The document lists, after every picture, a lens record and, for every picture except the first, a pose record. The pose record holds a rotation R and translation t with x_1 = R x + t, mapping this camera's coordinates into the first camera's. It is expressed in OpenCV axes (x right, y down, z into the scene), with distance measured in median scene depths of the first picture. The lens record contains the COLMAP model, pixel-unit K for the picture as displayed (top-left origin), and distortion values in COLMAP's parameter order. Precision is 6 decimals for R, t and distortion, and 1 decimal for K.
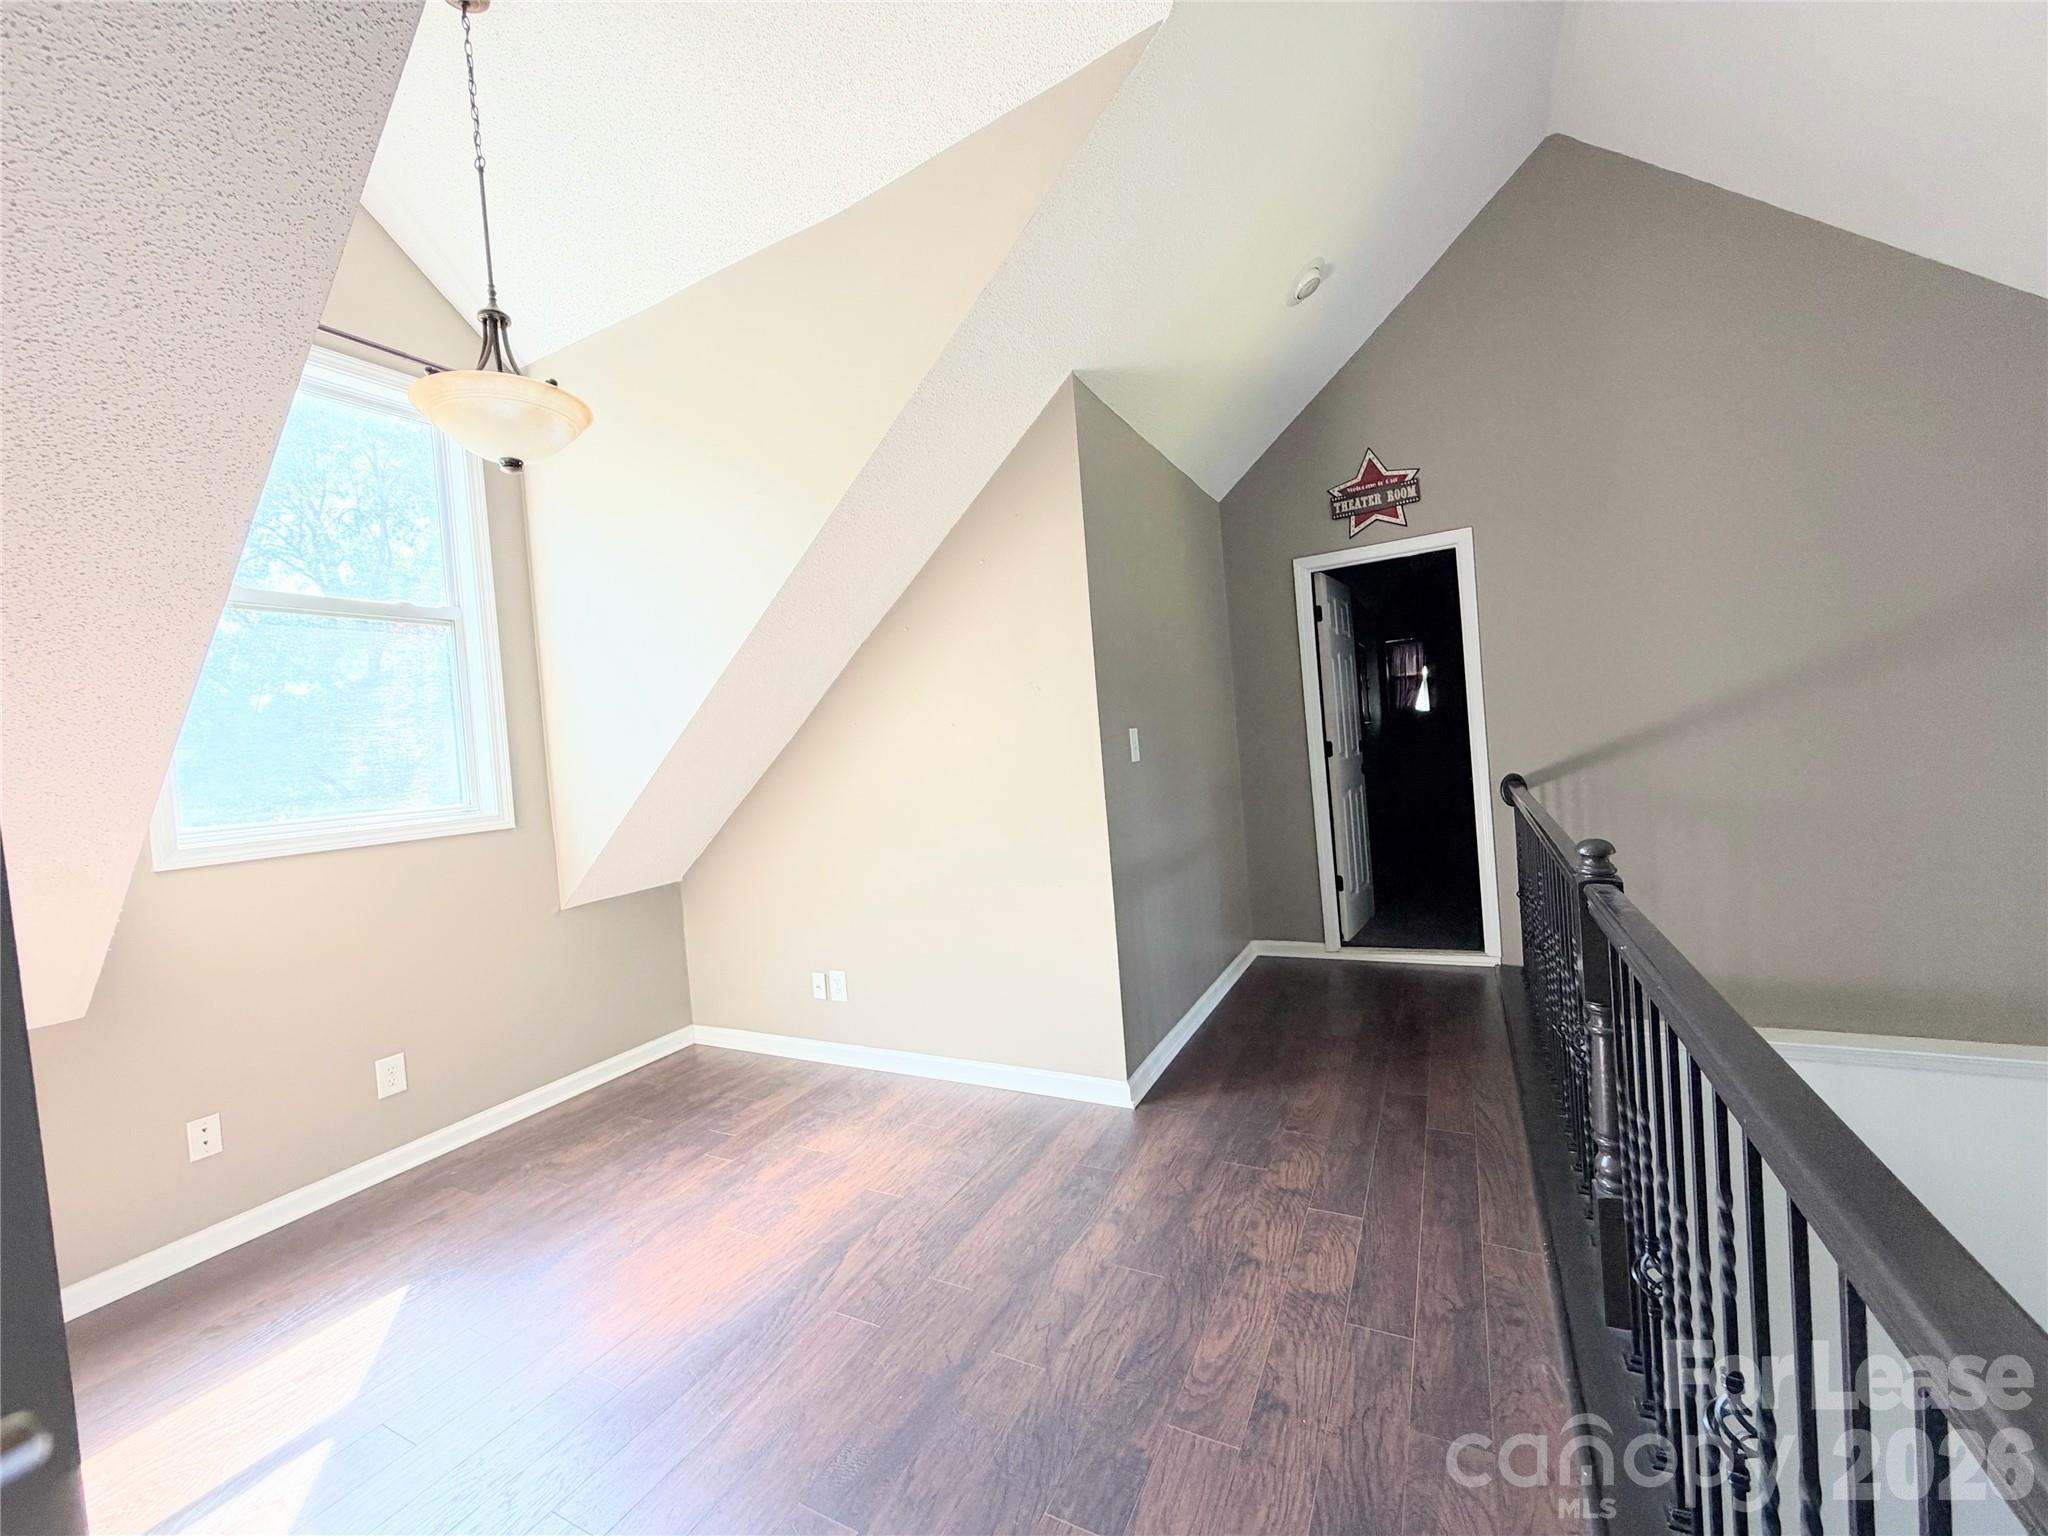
lens RADIAL K [[814.5, 0, 1022.5], [0, 814.5, 764.7], [0, 0, 1]] dist [-0.001491, 0.000248]
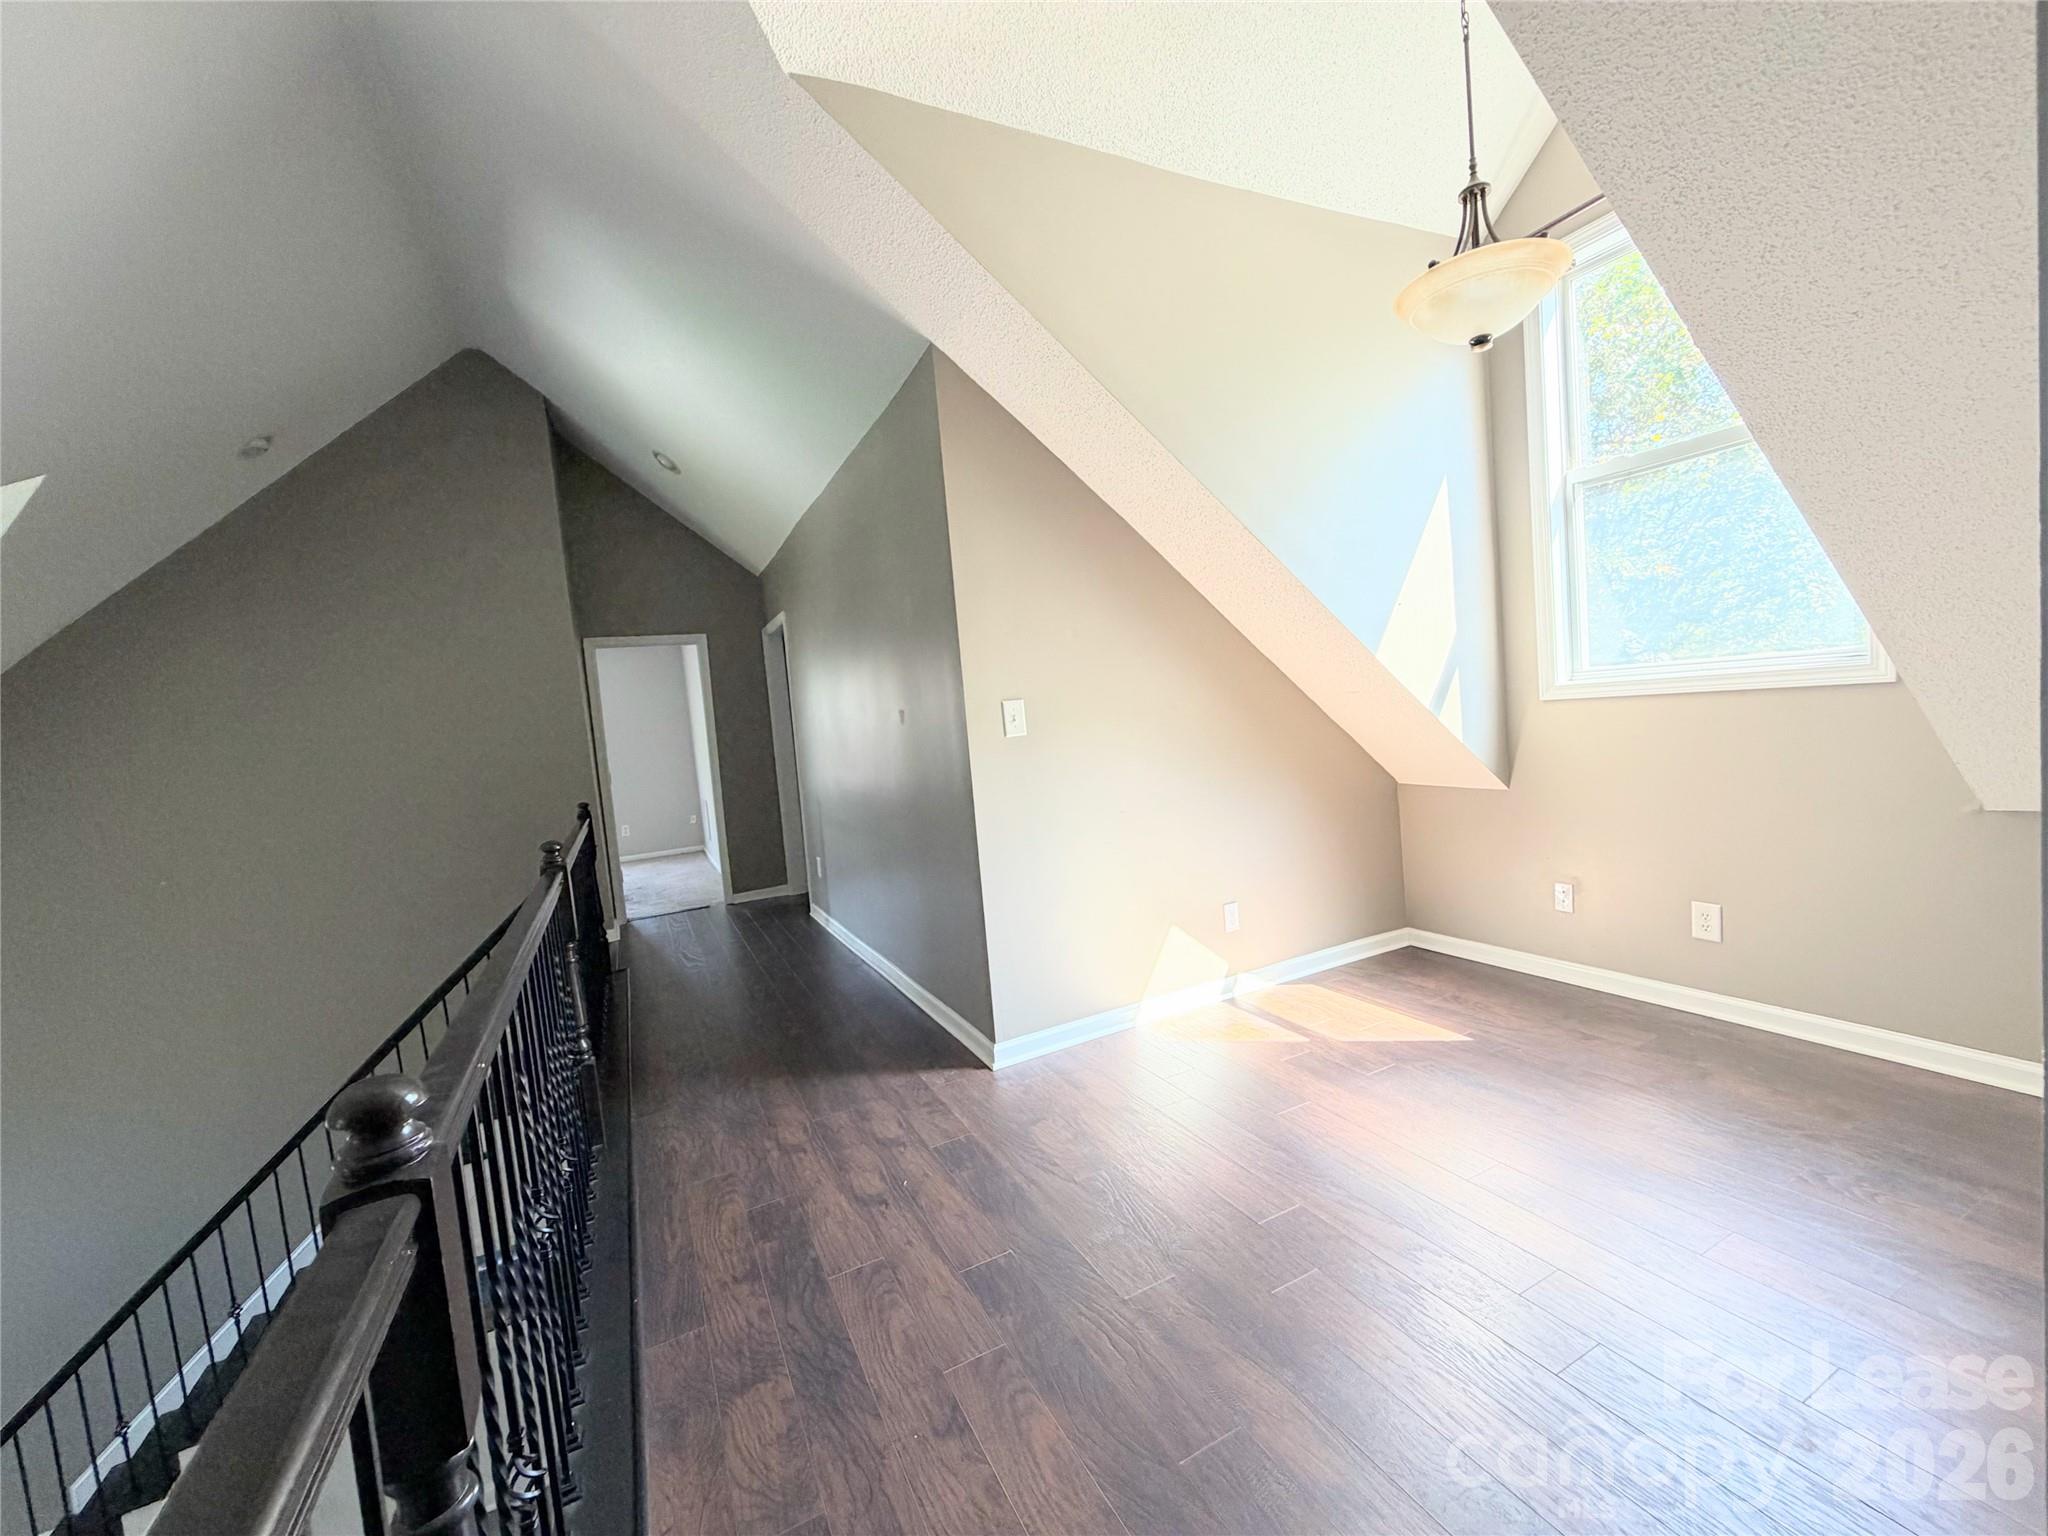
lens RADIAL K [[814.5, 0, 1023.5], [0, 814.5, 777.6], [0, 0, 1]] dist [-0.001491, 0.000248]
pose [[-0.570805, 0.198497, -0.796731, 0.804390], [0.118274, 0.980096, 0.159445, -0.092753], [0.812522, -0.003220, -0.582921, 1.511166]]
